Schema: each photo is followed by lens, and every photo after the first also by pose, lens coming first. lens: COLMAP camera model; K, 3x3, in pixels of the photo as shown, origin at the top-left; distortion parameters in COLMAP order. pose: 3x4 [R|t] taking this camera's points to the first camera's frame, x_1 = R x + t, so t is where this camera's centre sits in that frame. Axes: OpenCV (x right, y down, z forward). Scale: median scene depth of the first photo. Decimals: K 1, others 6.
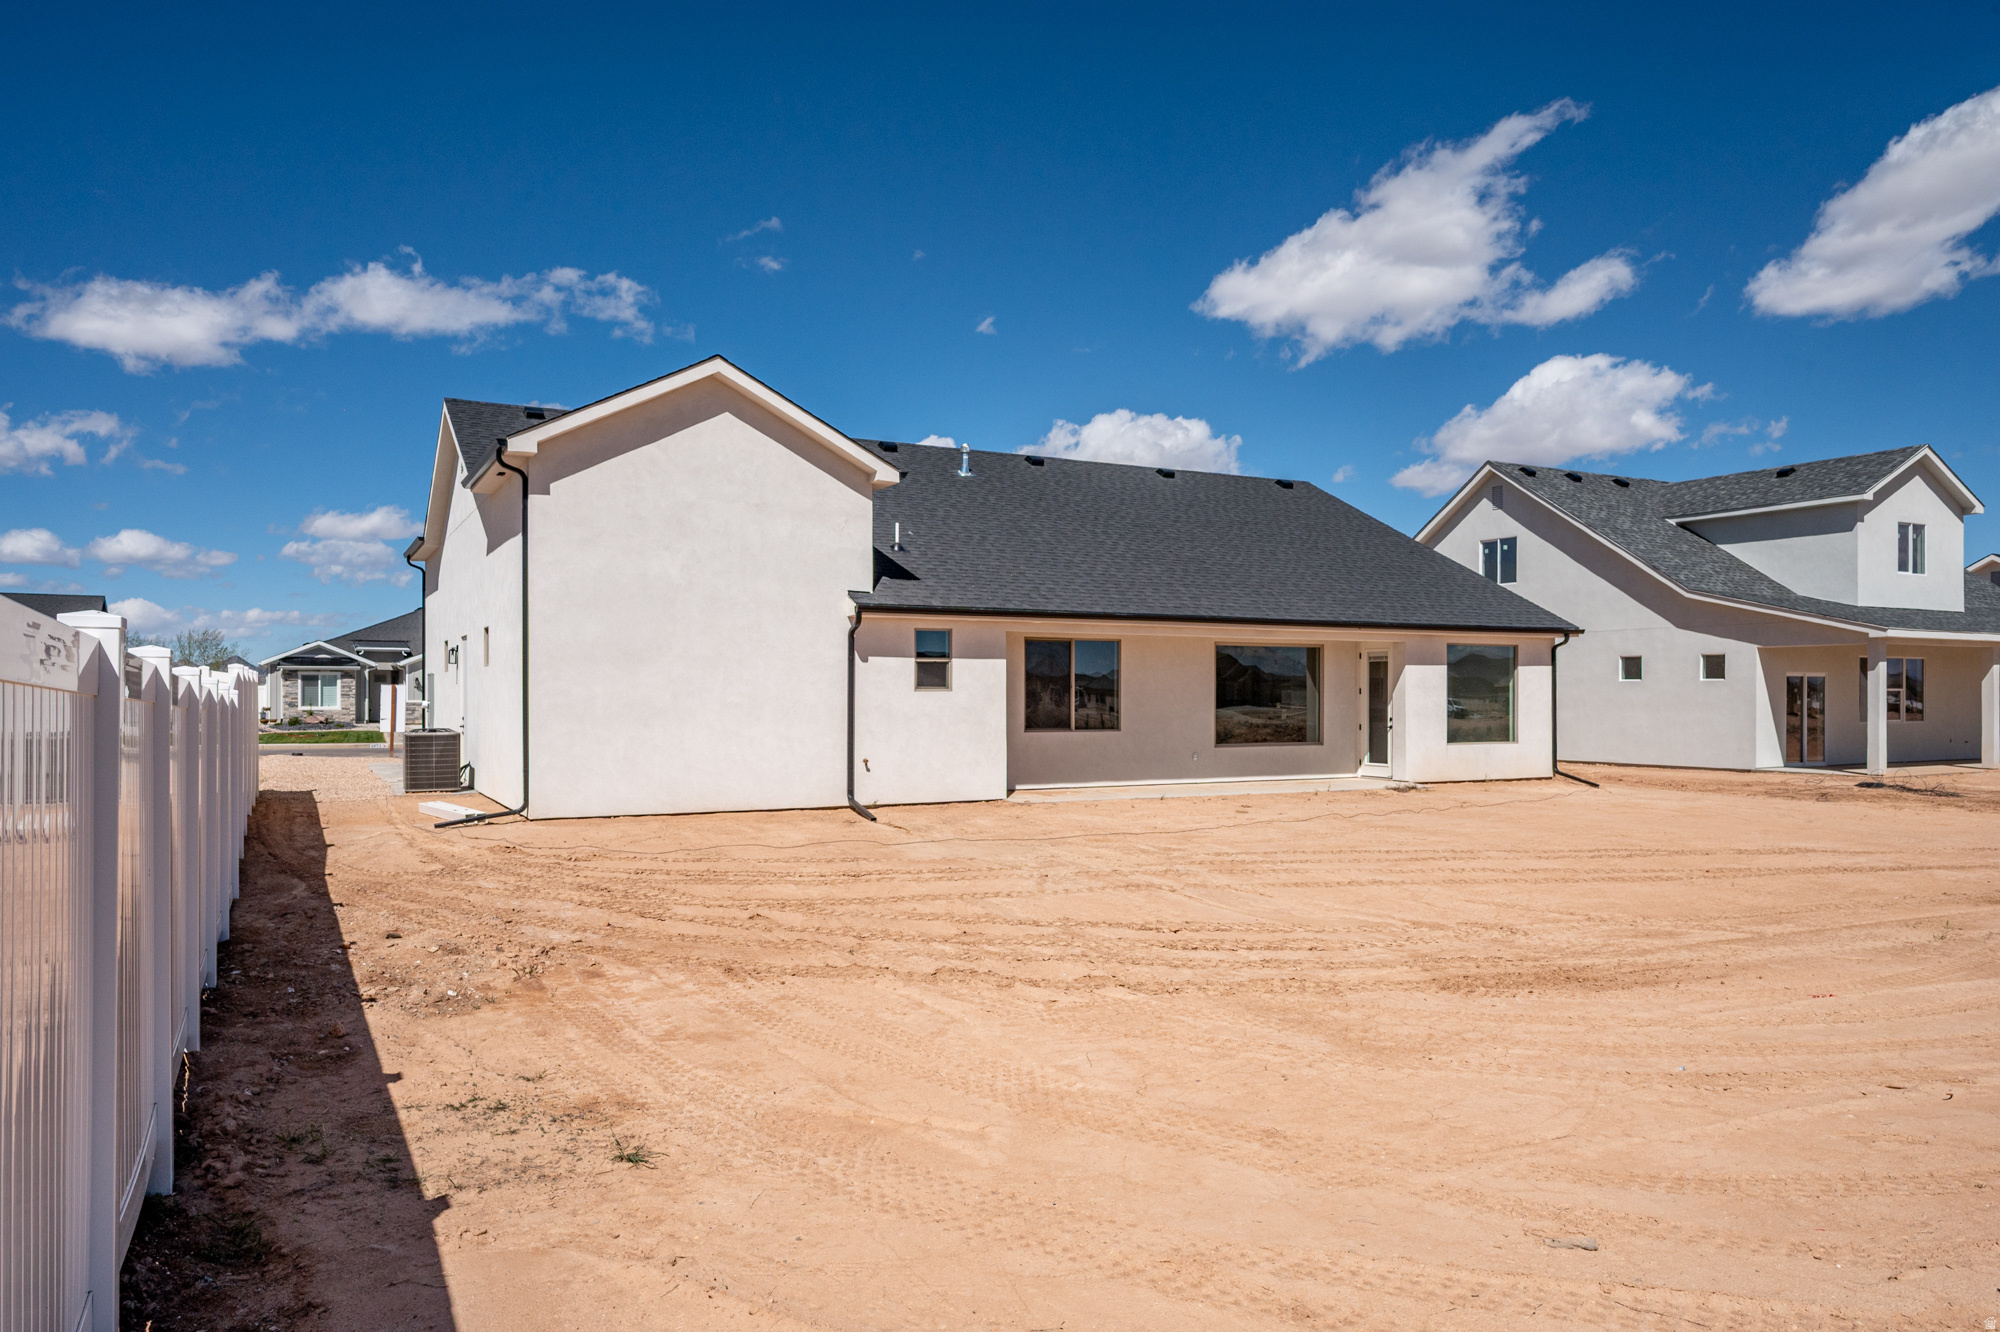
lens RADIAL K [[1315.1, 0, 959.7], [0, 1315.1, 700.8], [0, 0, 1]] dist [0.055888, 0.000754]
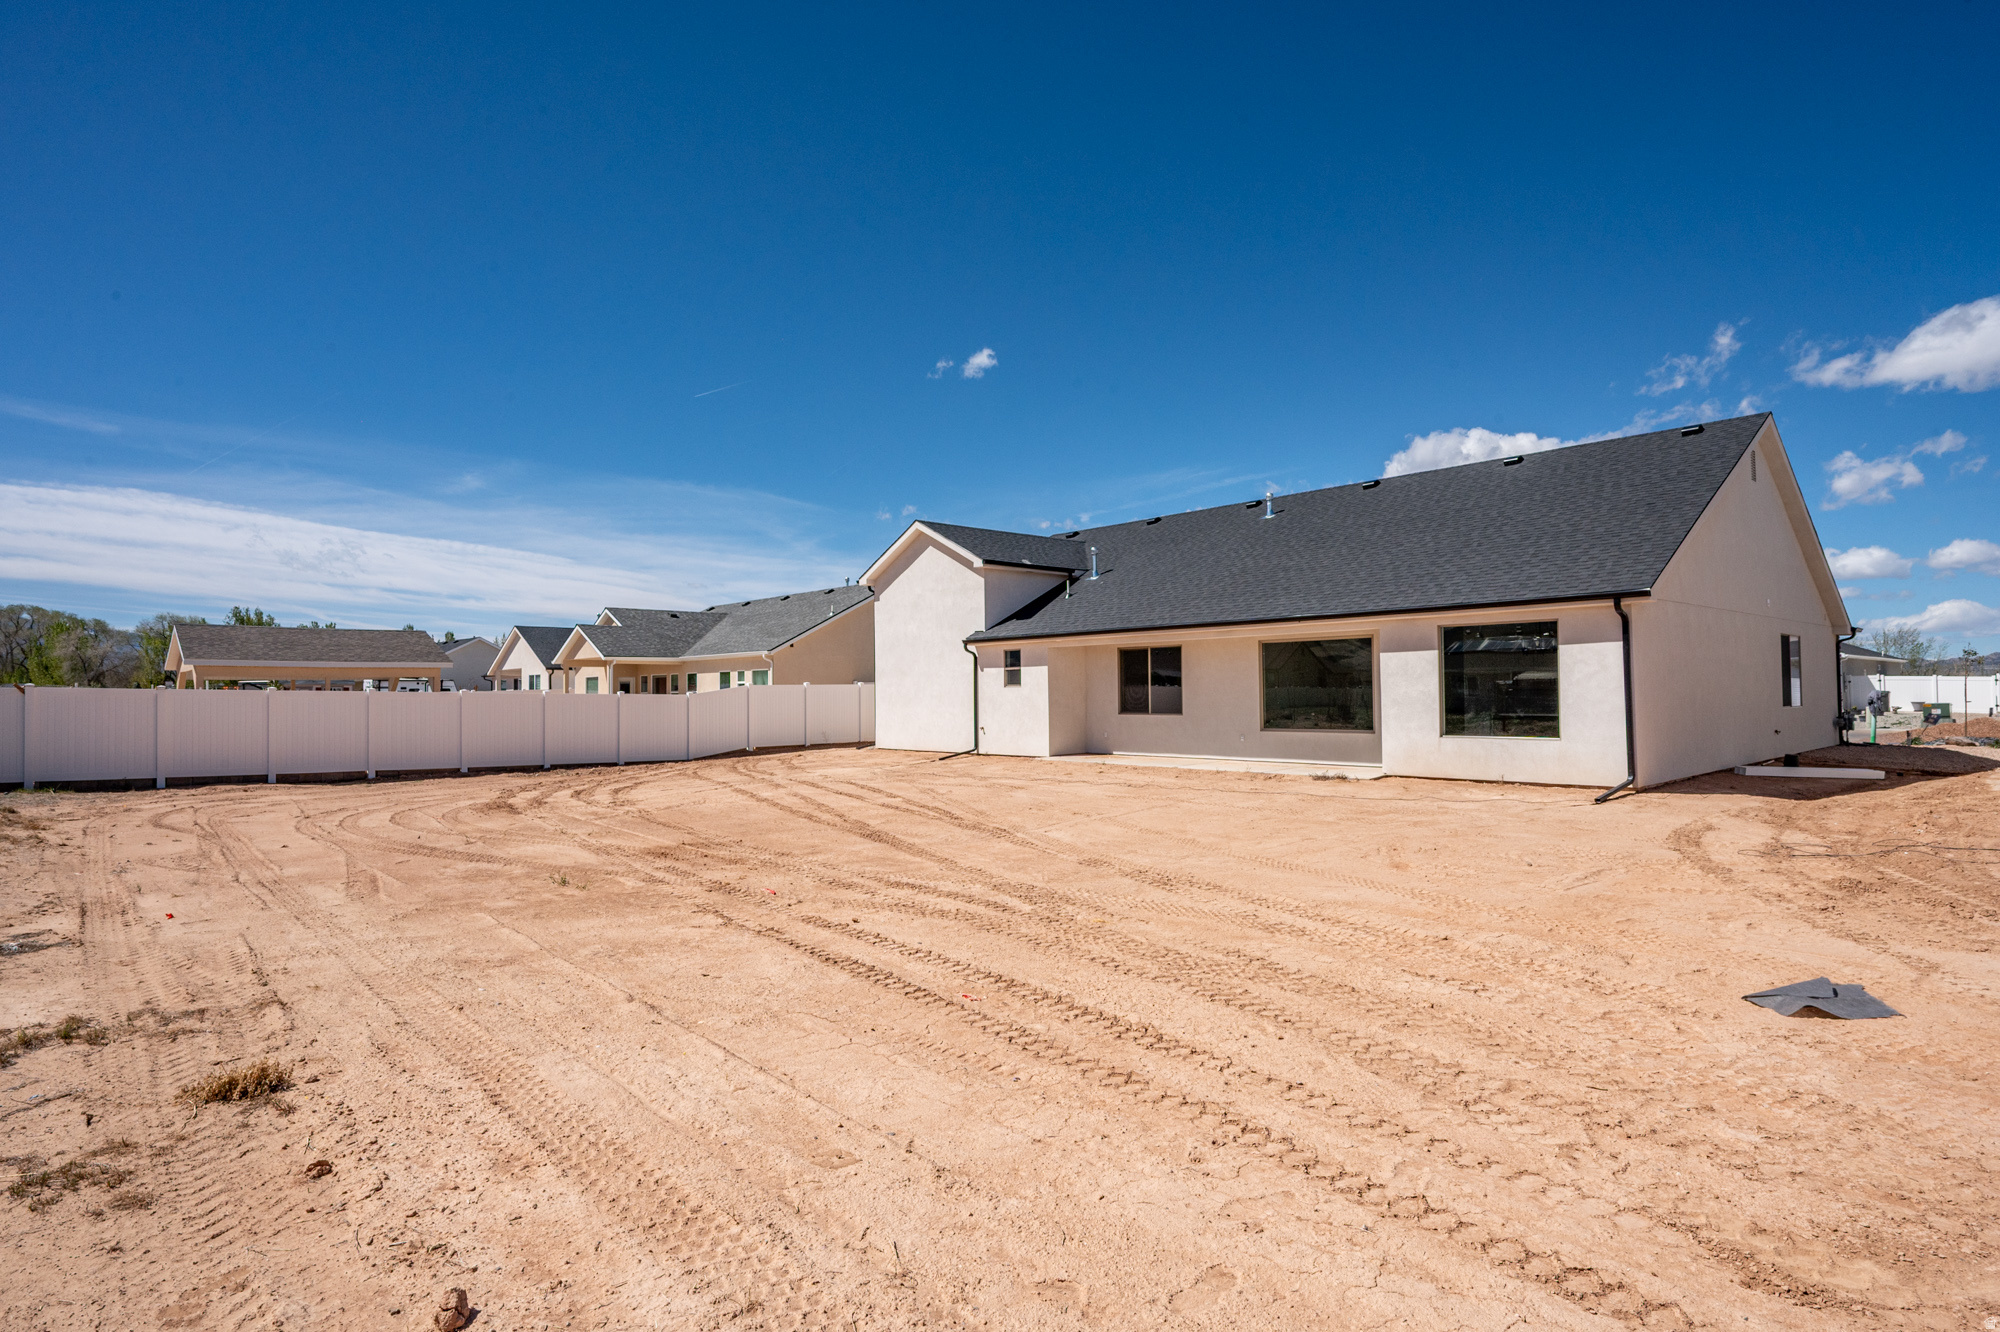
lens RADIAL K [[1043.3, 0, 999.7], [0, 1043.3, 663.1], [0, 0, 1]] dist [0.002917, -0.000206]
pose [[0.283627, -0.035077, -0.958293, 1.176454], [0.007003, 0.999380, -0.034509, 0.007098], [0.958909, 0.003077, 0.283697, 0.591469]]
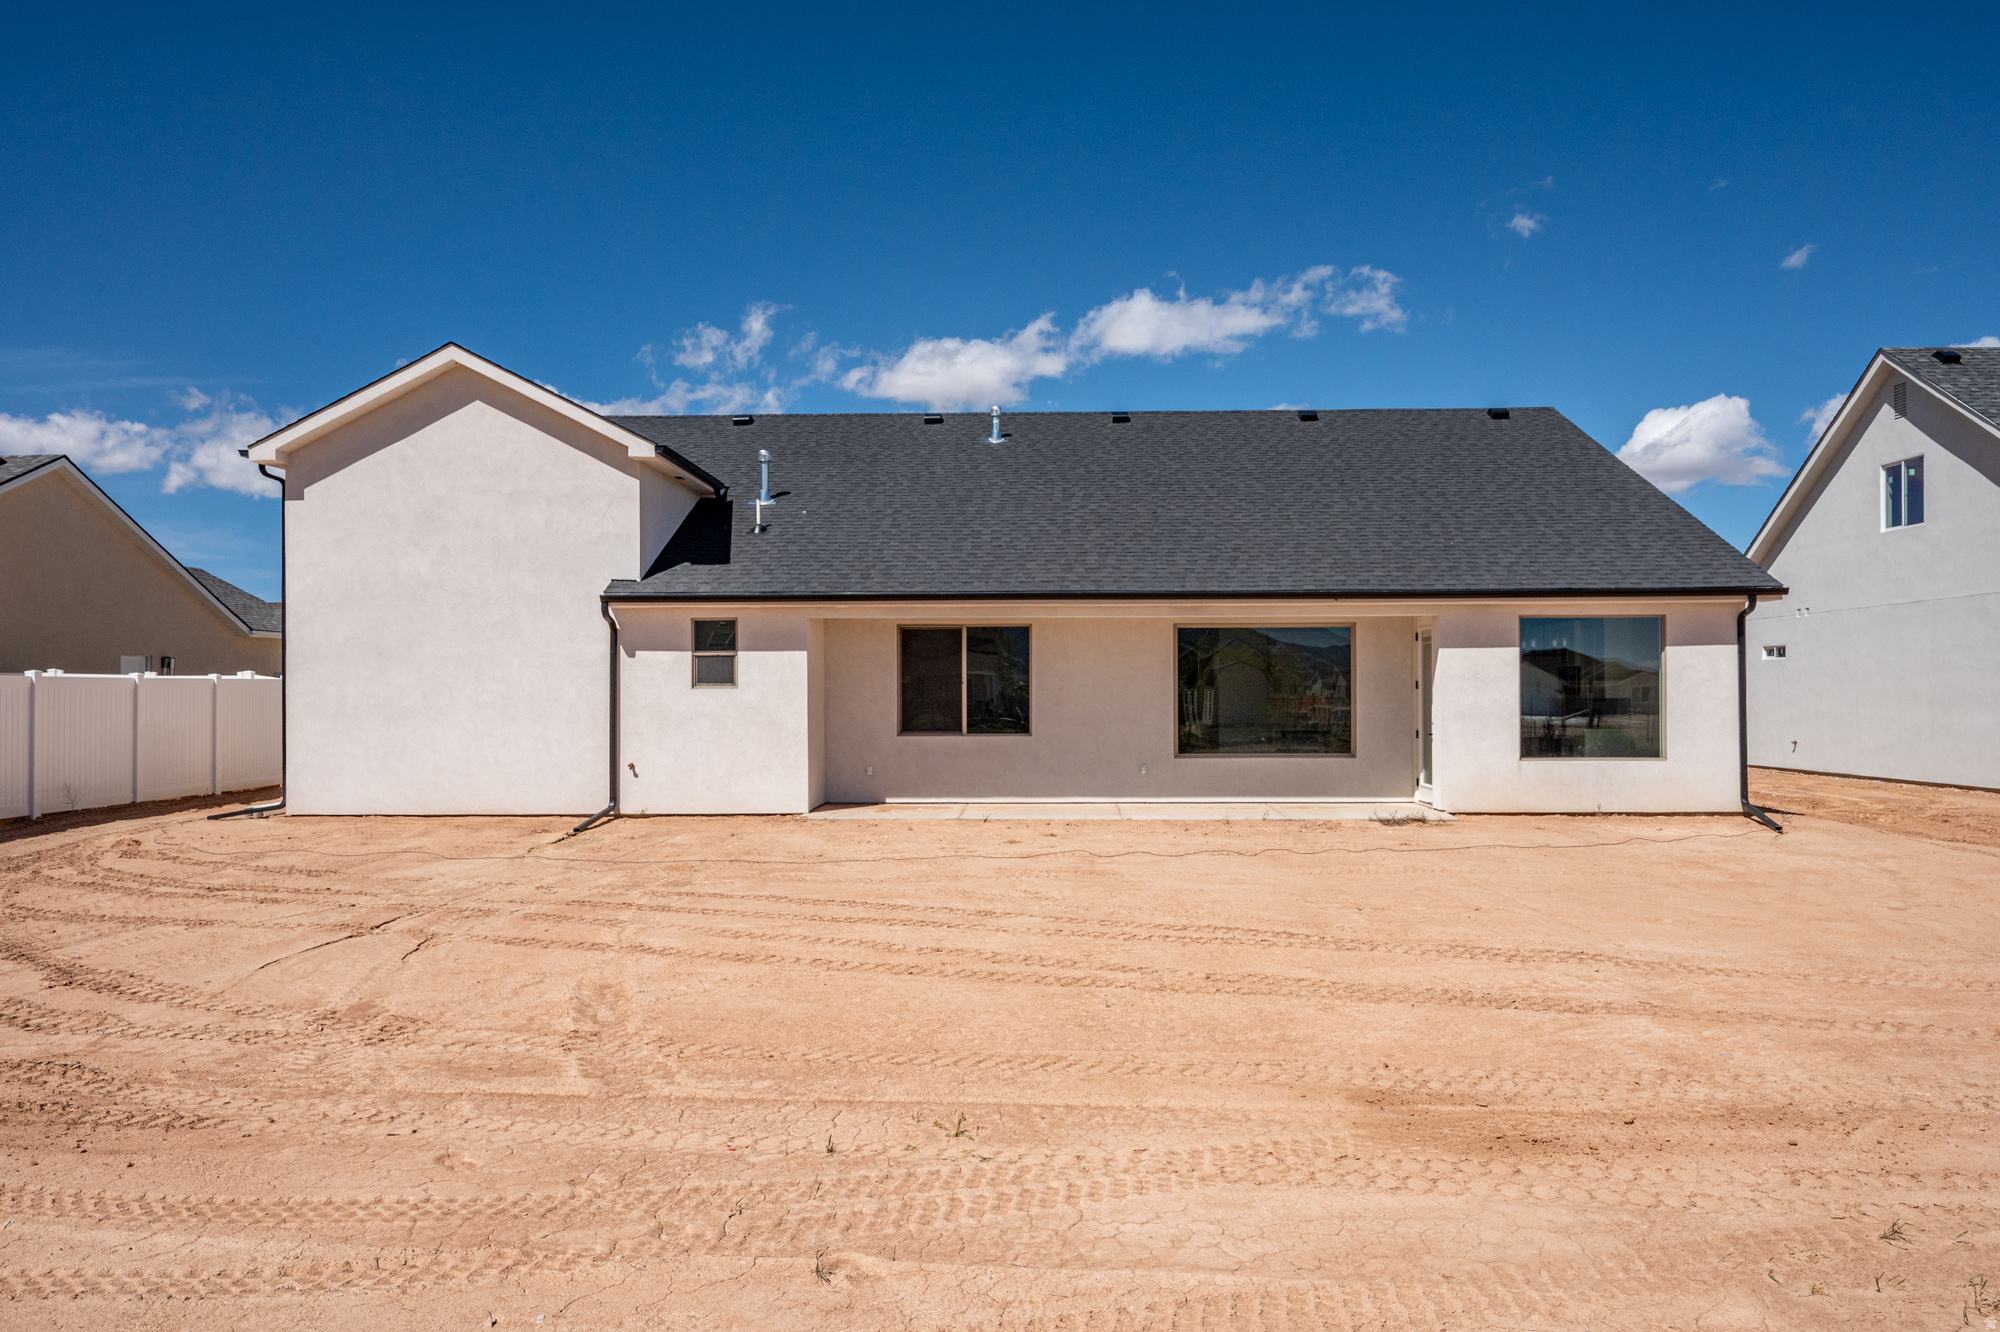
lens RADIAL K [[1351.4, 0, 1001.5], [0, 1351.4, 683.6], [0, 0, 1]] dist [0.024350, 0.002561]
pose [[0.880038, -0.010922, -0.474778, 0.558891], [0.002944, 0.999842, -0.017544, 0.005558], [0.474894, 0.014042, 0.879931, 0.280475]]
